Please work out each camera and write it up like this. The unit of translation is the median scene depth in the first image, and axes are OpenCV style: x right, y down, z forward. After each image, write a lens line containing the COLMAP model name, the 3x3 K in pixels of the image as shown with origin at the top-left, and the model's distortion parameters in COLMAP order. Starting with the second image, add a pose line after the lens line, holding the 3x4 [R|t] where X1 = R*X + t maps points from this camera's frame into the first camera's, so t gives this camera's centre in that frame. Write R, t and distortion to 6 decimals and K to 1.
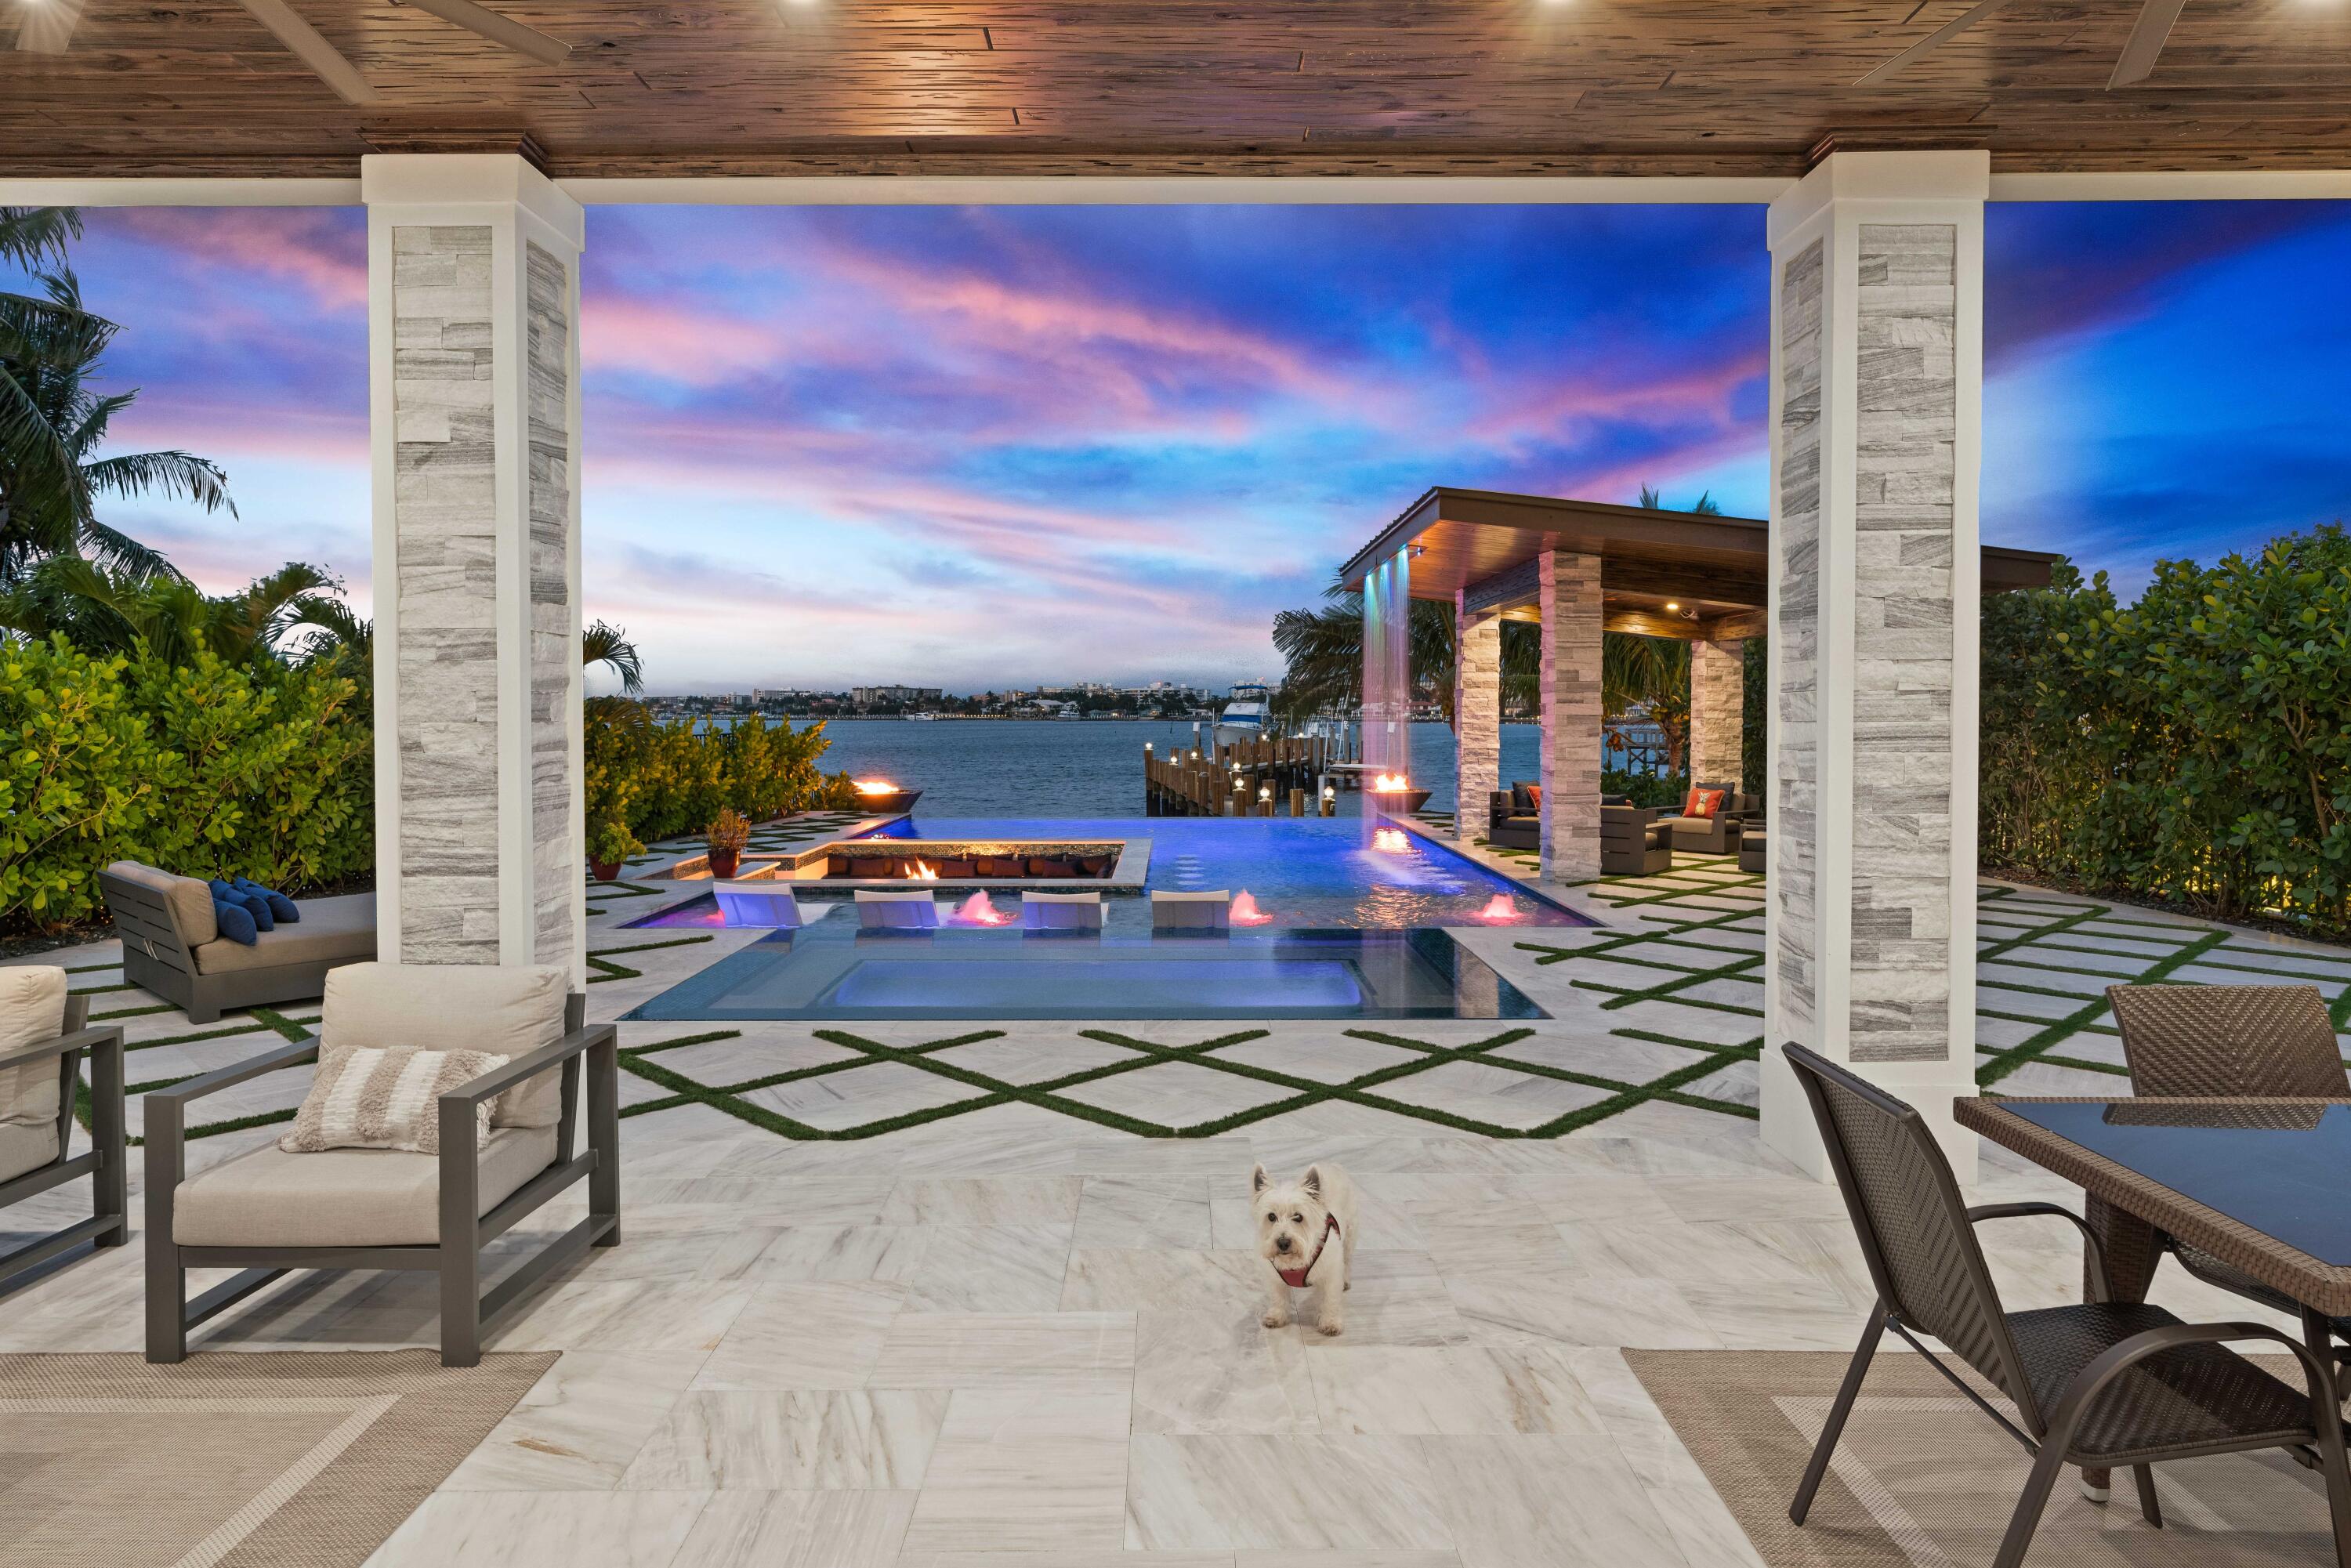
lens RADIAL K [[1416.3, 0, 1158.5], [0, 1416.3, 742.7], [0, 0, 1]] dist [0.001496, -0.003145]
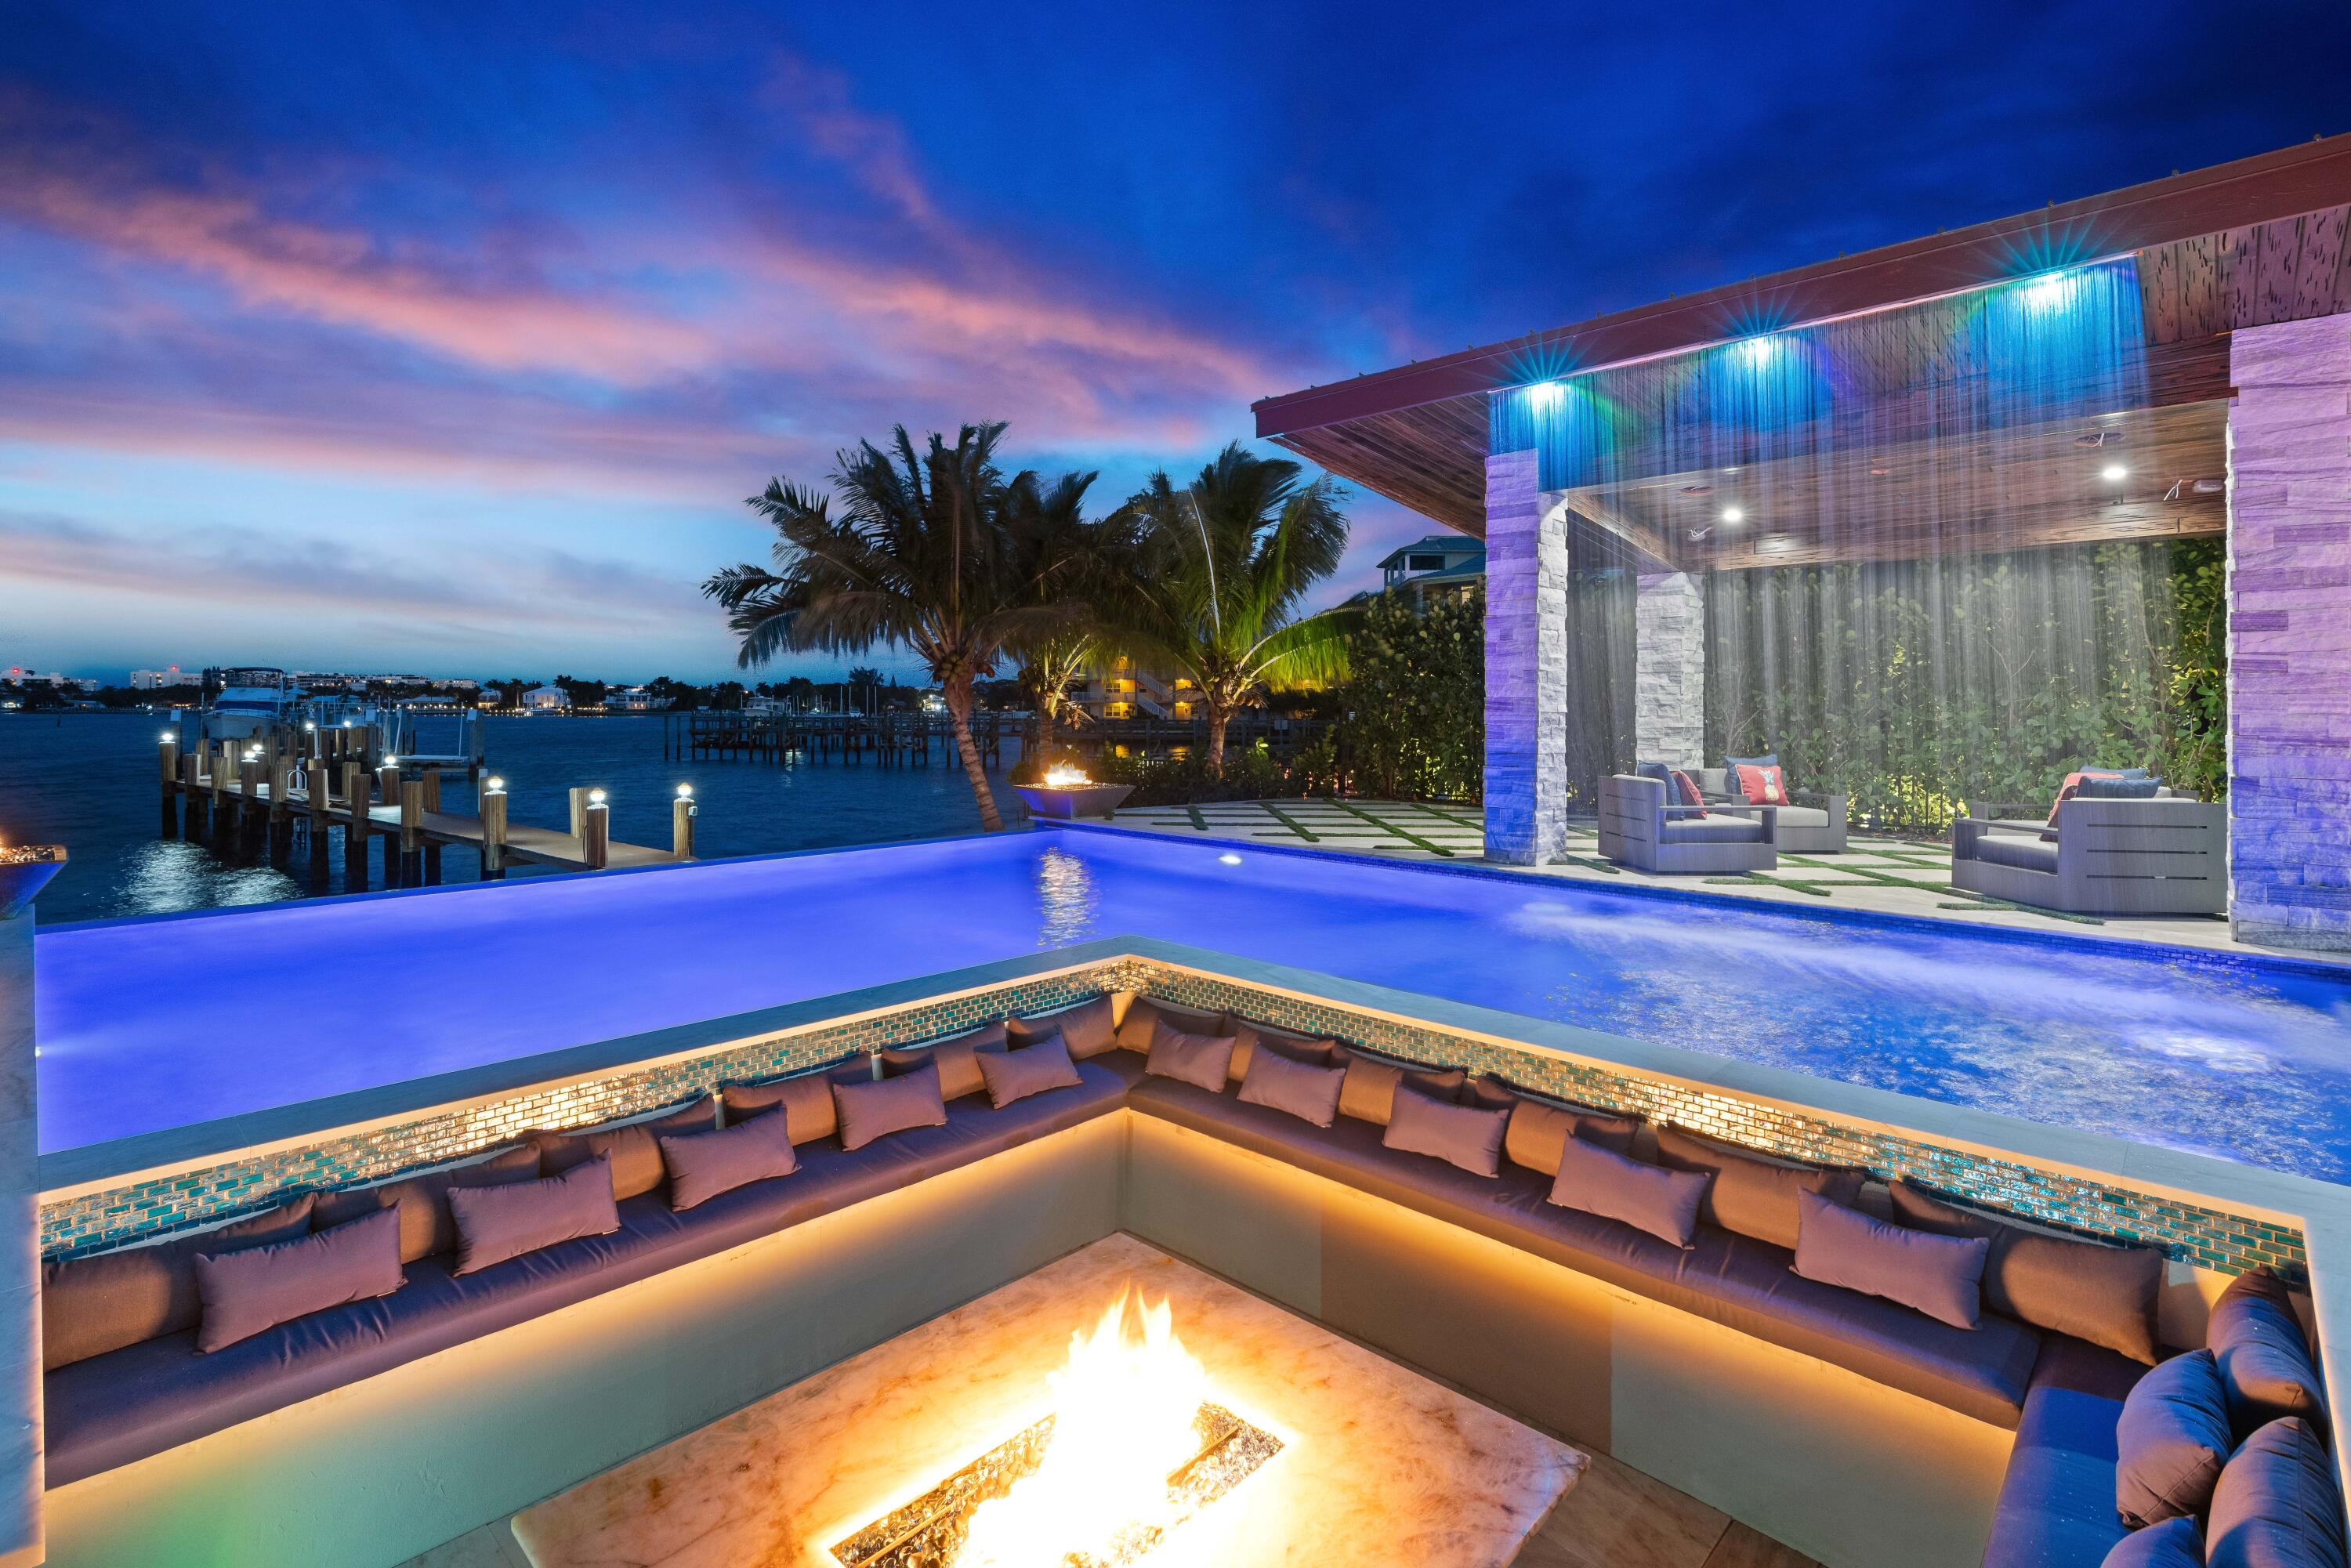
lens RADIAL K [[1104.8, 0, 1178.5], [0, 1104.8, 716.9], [0, 0, 1]] dist [-0.003021, 0.000060]
pose [[0.685174, -0.003682, 0.728370, -0.301471], [0.012699, 0.999896, -0.006890, 0.009193], [-0.728268, 0.013970, 0.685150, 1.016067]]
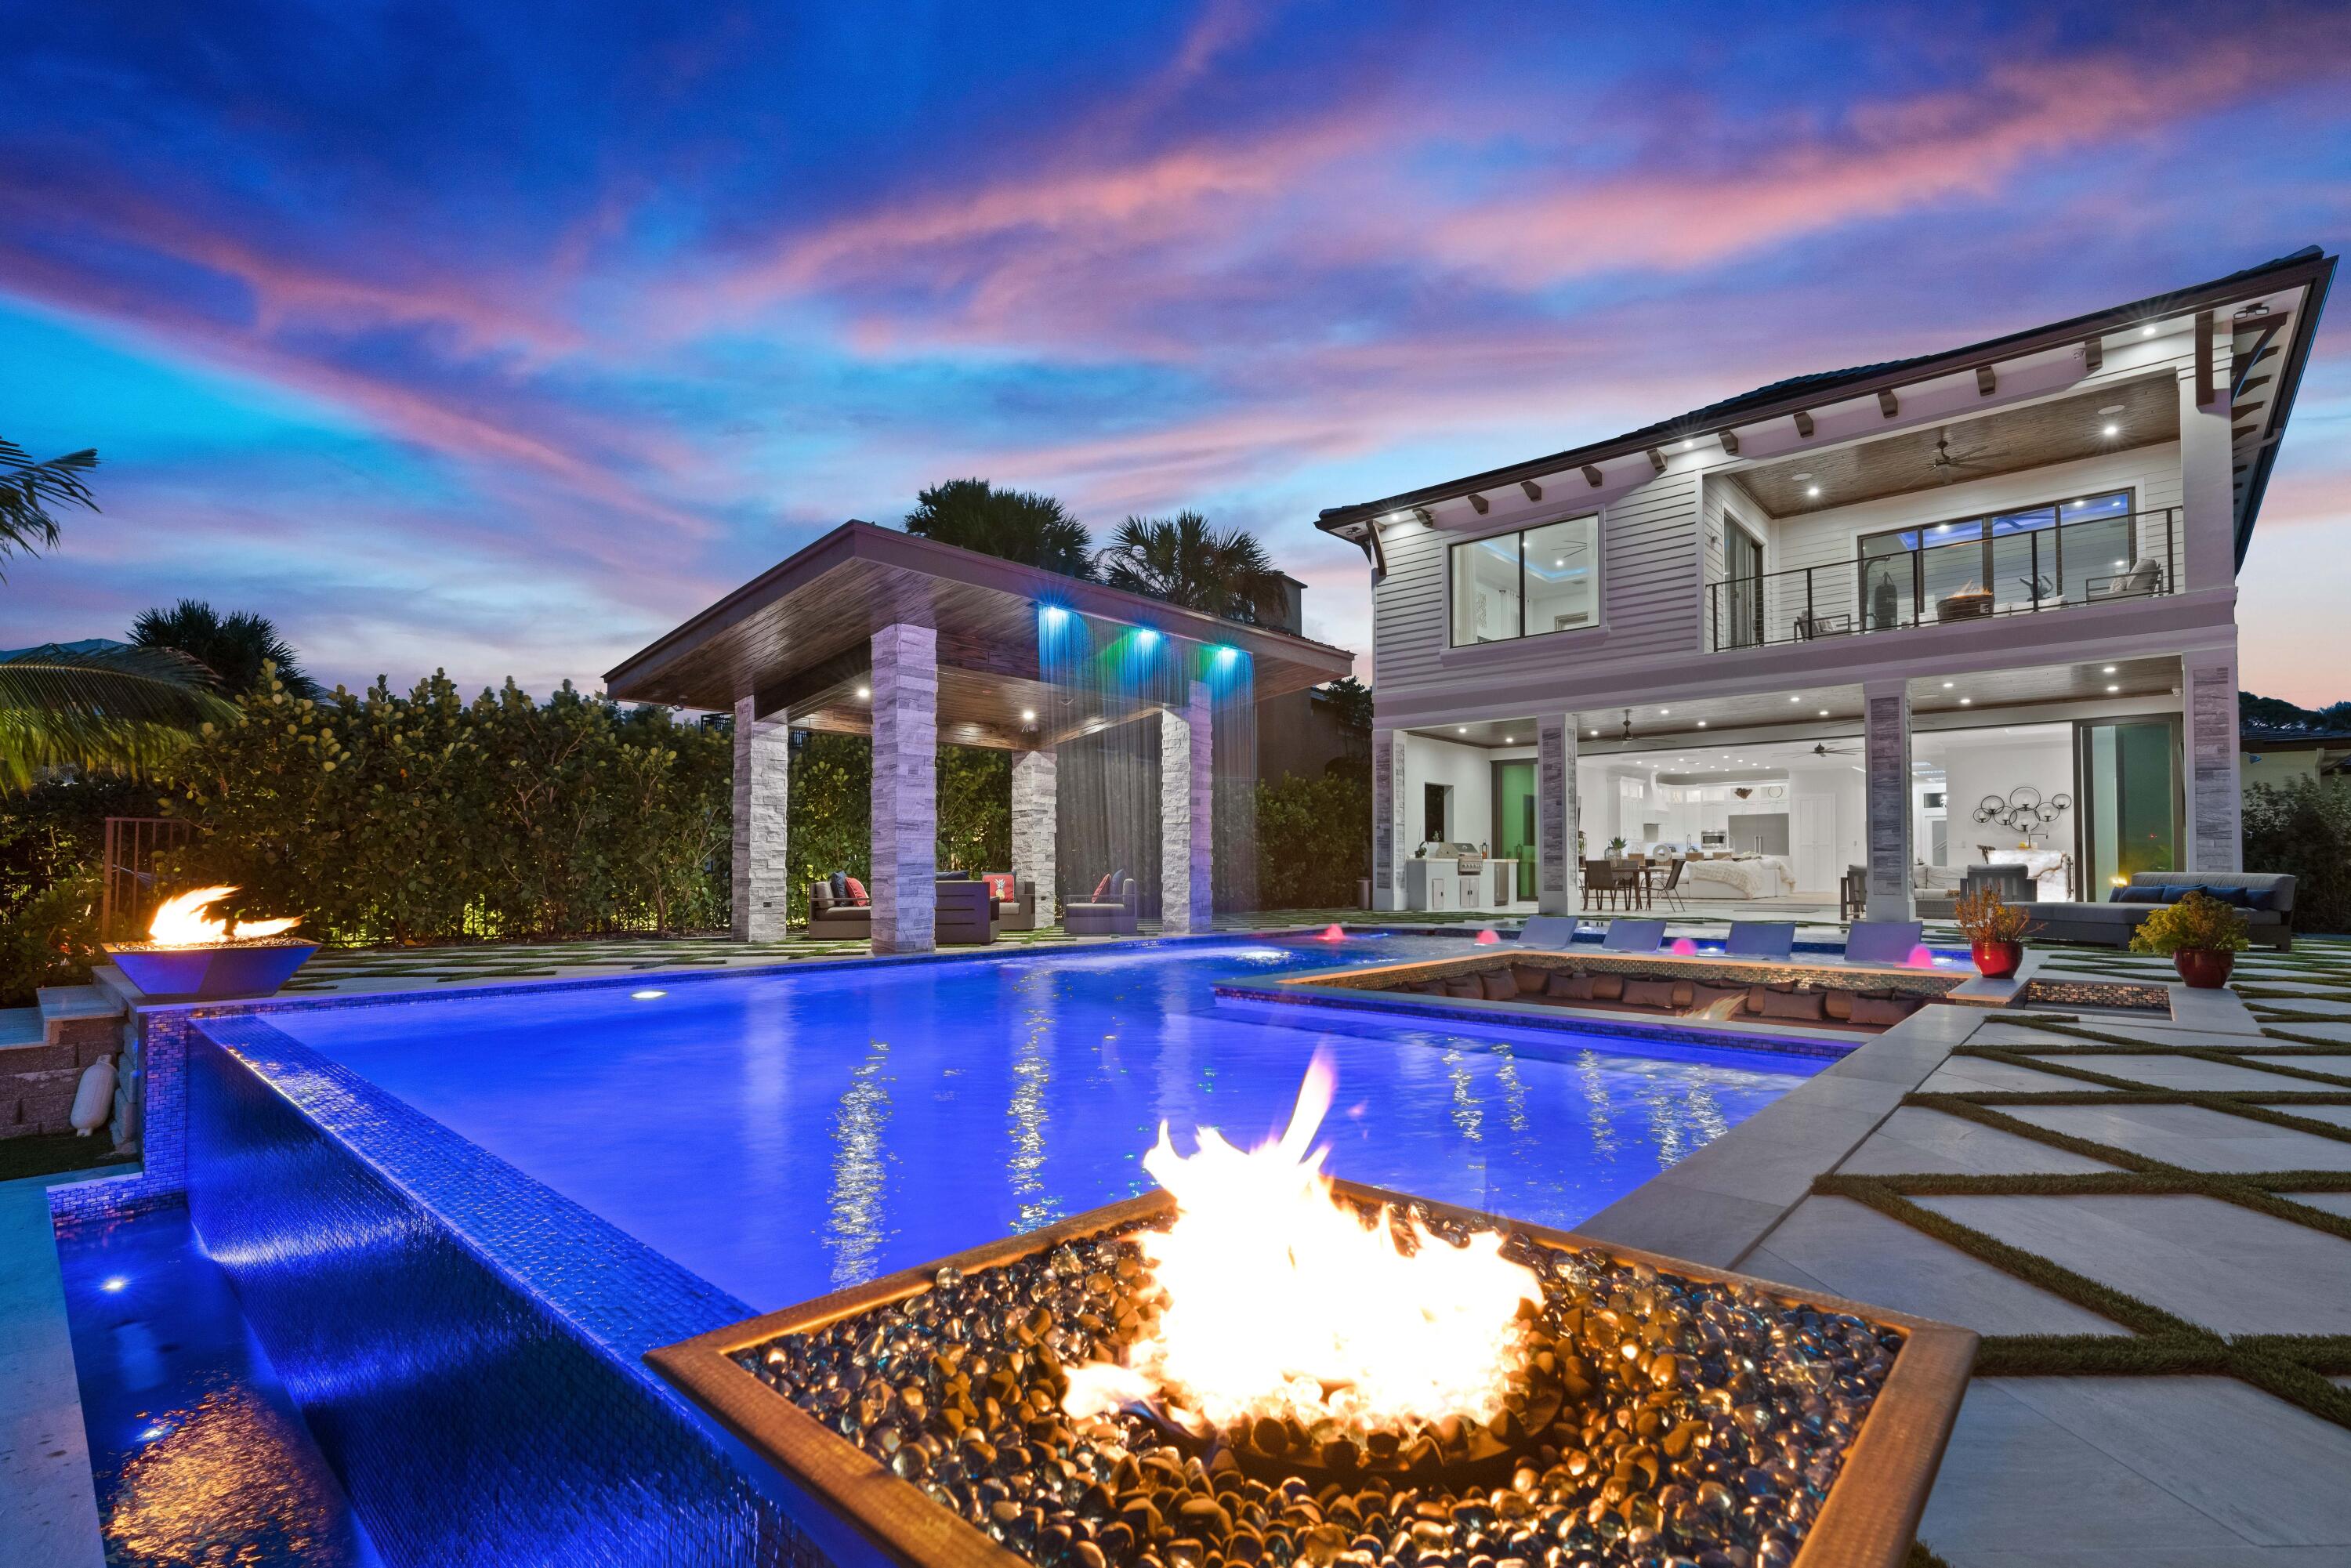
lens RADIAL K [[1086.9, 0, 1177.6], [0, 1086.9, 867.7], [0, 0, 1]] dist [0.001247, 0.000644]
pose [[-0.748348, 0.002343, 0.663302, -0.373168], [0.015671, 0.999777, 0.014149, 0.022378], [-0.663121, 0.020982, -0.748218, 1.757605]]
